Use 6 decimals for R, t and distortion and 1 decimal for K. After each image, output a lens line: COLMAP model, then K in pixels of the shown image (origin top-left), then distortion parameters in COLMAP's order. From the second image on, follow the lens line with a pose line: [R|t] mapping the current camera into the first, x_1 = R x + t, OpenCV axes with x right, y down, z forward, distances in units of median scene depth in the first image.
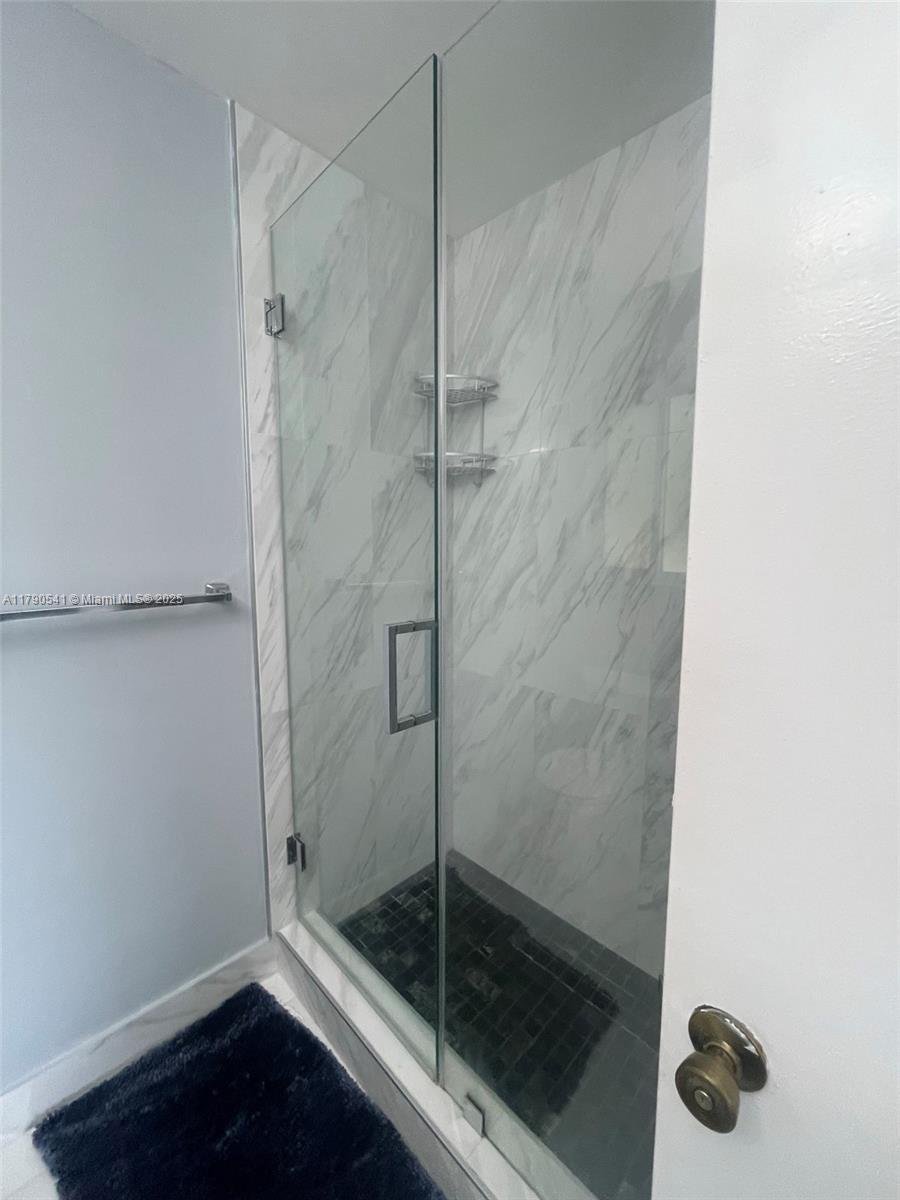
lens RADIAL K [[487.4, 0, 450.5], [0, 487.4, 594.6], [0, 0, 1]] dist [-0.001810, -0.000199]
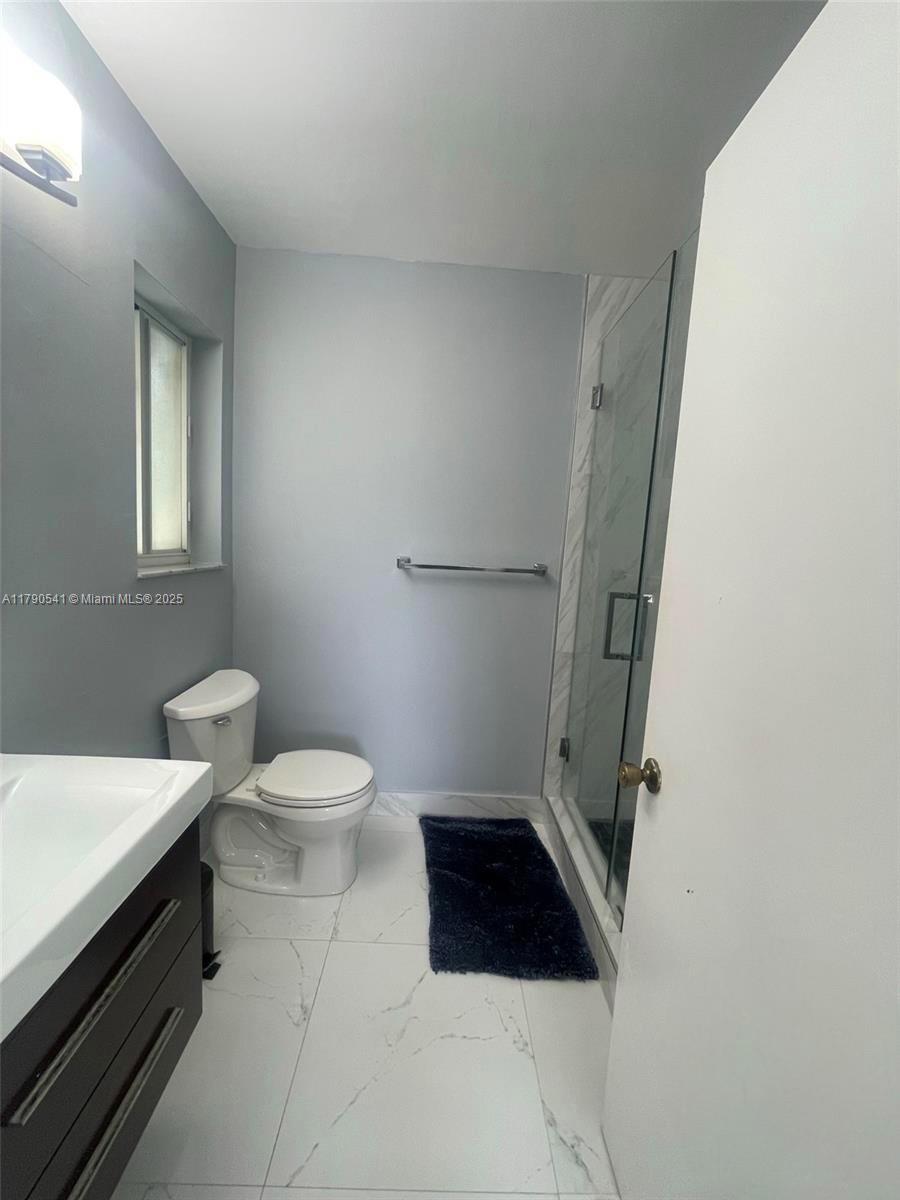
lens RADIAL K [[487.4, 0, 450.5], [0, 487.4, 594.6], [0, 0, 1]] dist [-0.001810, -0.000199]
pose [[0.723283, 0.123979, -0.679331, 0.418897], [-0.140657, 0.989578, 0.030842, 0.068123], [0.676075, 0.073245, 0.733183, -0.398054]]
